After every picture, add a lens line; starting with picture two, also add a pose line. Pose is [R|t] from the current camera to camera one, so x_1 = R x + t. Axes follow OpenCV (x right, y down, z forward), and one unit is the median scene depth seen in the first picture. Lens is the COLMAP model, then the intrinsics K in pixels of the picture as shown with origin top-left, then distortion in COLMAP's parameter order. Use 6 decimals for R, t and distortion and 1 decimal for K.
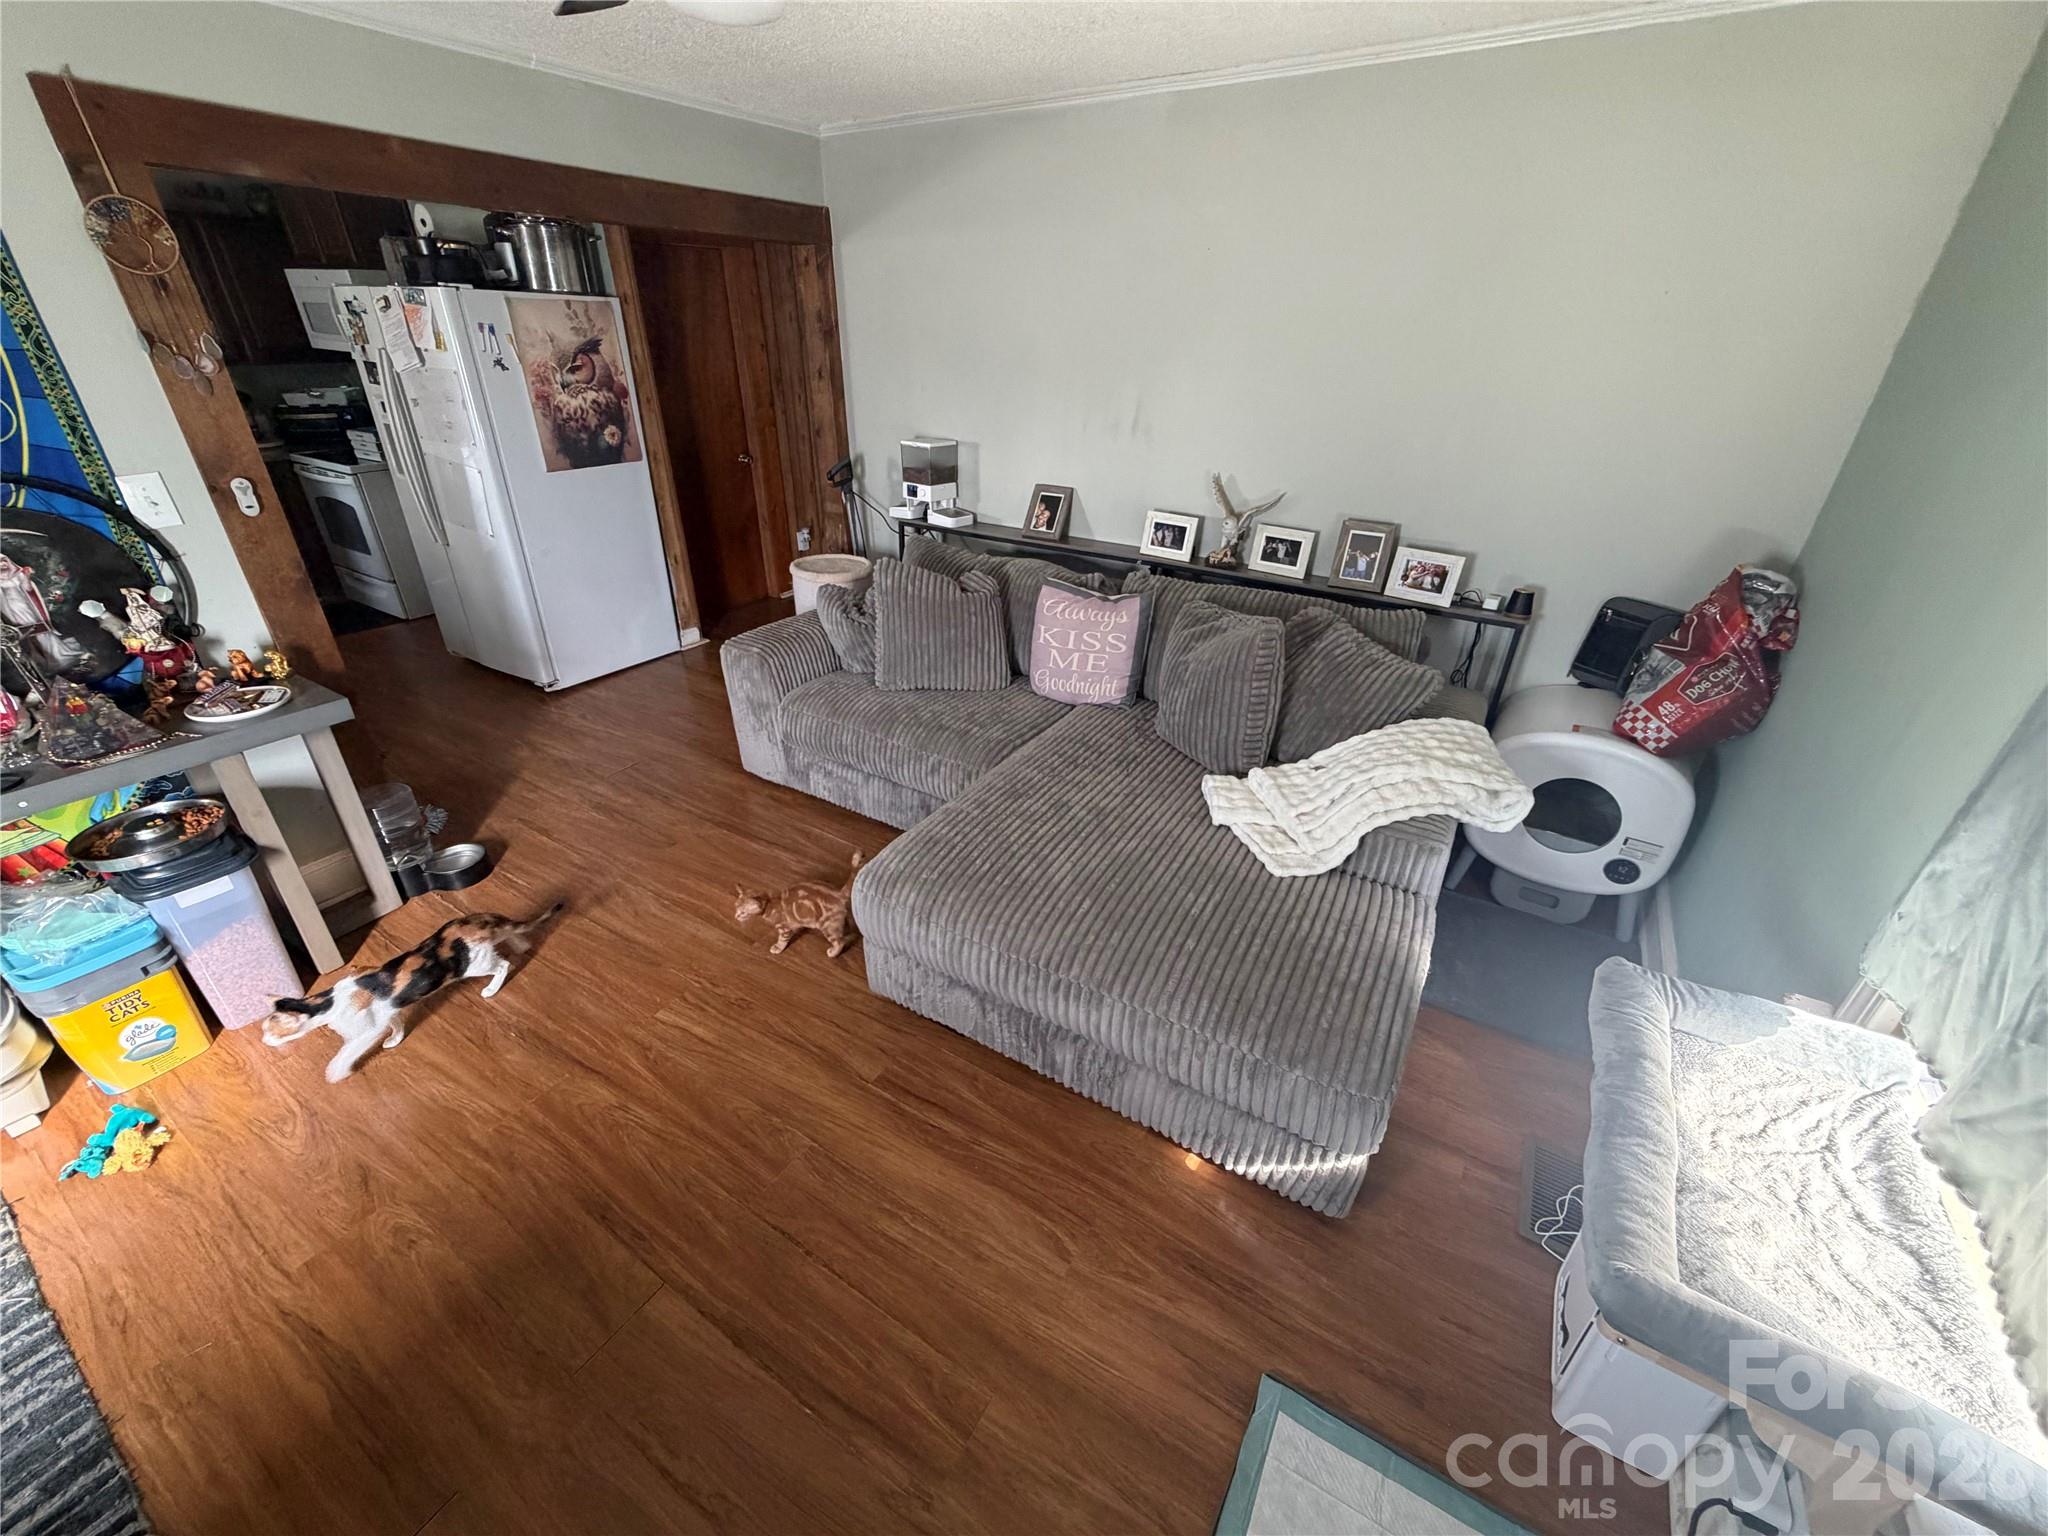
lens RADIAL K [[813.9, 0, 1026.2], [0, 813.9, 766.9], [0, 0, 1]] dist [-0.000919, -0.000044]
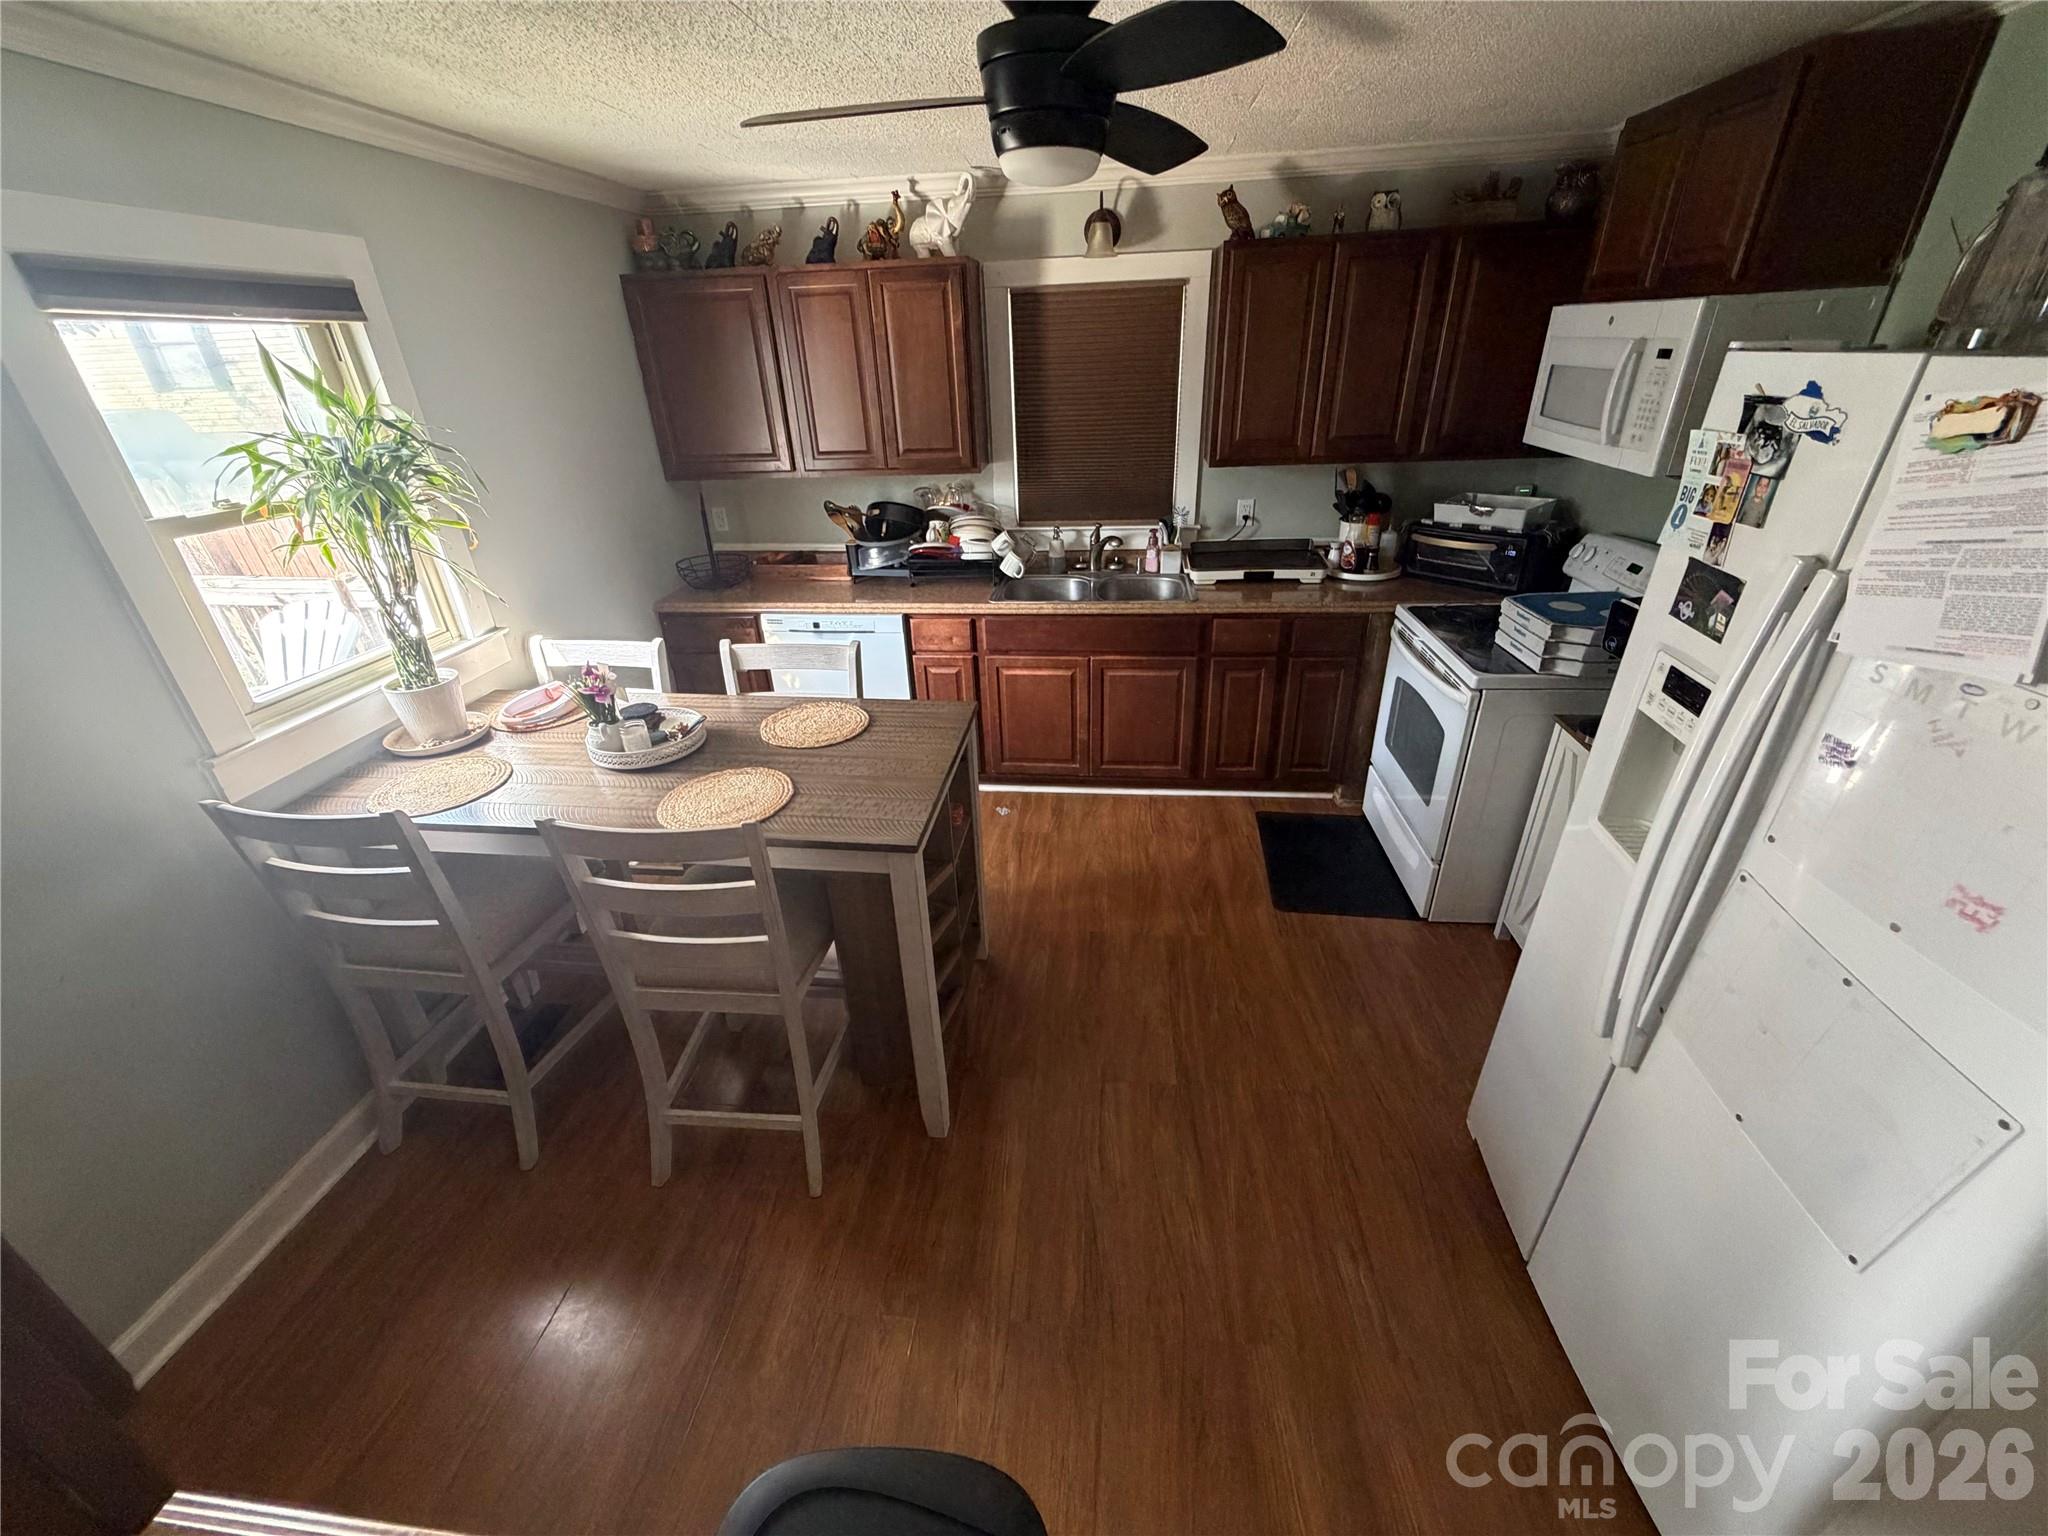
lens RADIAL K [[813.9, 0, 1023.0], [0, 813.9, 770.5], [0, 0, 1]] dist [-0.000919, -0.000044]
pose [[0.435717, 0.375006, -0.818242, -0.464557], [-0.381922, 0.900207, 0.209196, -0.286089], [0.815037, 0.221354, 0.535459, 0.450797]]
